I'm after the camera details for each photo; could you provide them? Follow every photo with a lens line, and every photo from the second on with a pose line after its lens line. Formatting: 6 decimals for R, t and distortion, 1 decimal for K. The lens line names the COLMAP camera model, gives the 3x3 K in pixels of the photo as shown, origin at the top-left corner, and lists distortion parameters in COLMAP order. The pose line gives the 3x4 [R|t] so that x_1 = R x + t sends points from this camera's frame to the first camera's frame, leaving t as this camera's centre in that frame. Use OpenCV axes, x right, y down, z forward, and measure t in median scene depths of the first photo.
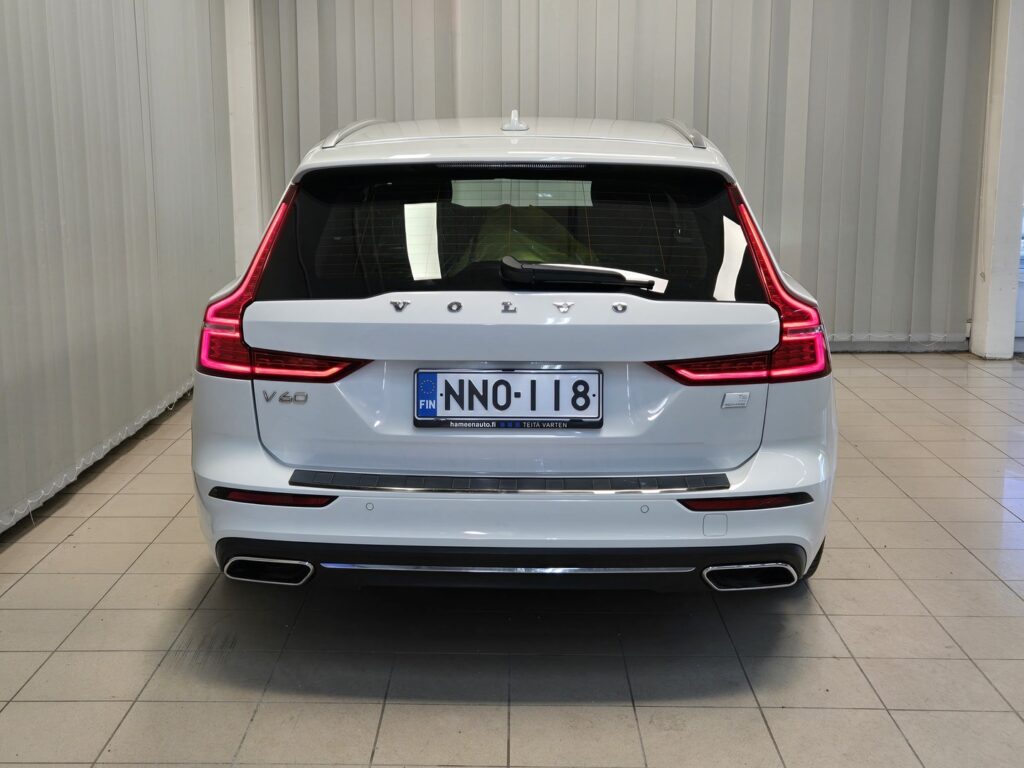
lens RADIAL K [[1255.1, 0, 512.0], [0, 1255.1, 384.0], [0, 0, 1]] dist [0.184160, -0.461451]
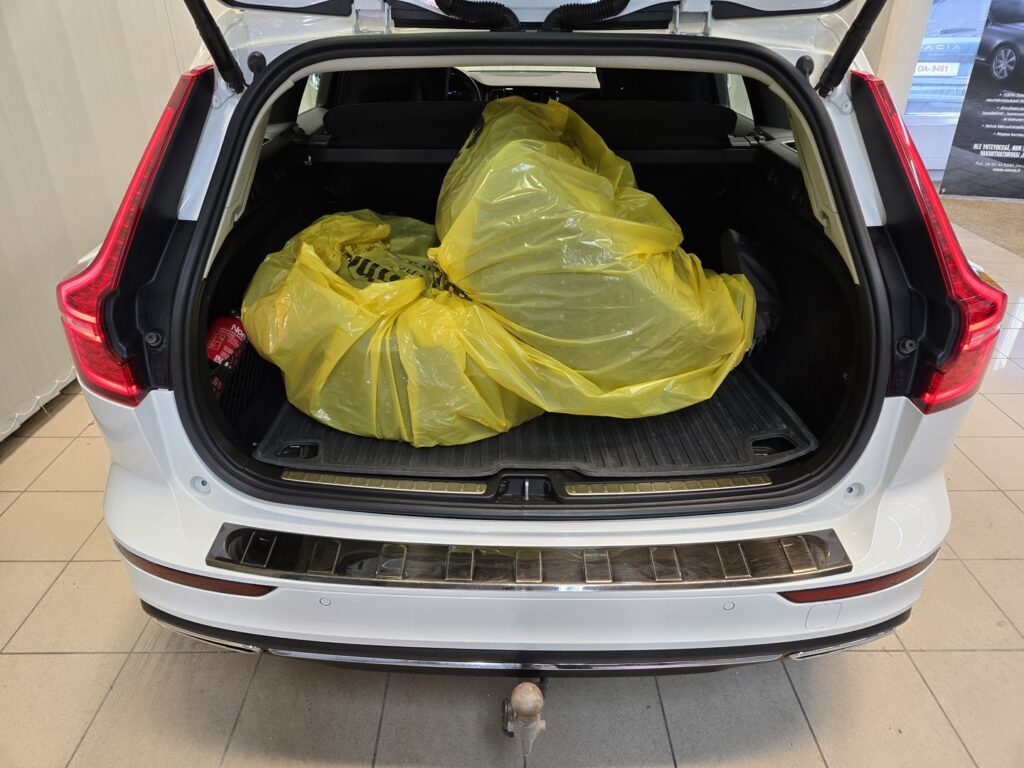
lens RADIAL K [[698.6, 0, 512.0], [0, 698.6, 384.0], [0, 0, 1]] dist [0.064698, -0.065033]
pose [[0.999814, -0.005550, 0.018463, -0.018114], [-0.000352, 0.952262, 0.305282, -0.130492], [-0.019276, -0.305231, 0.952083, 0.668533]]
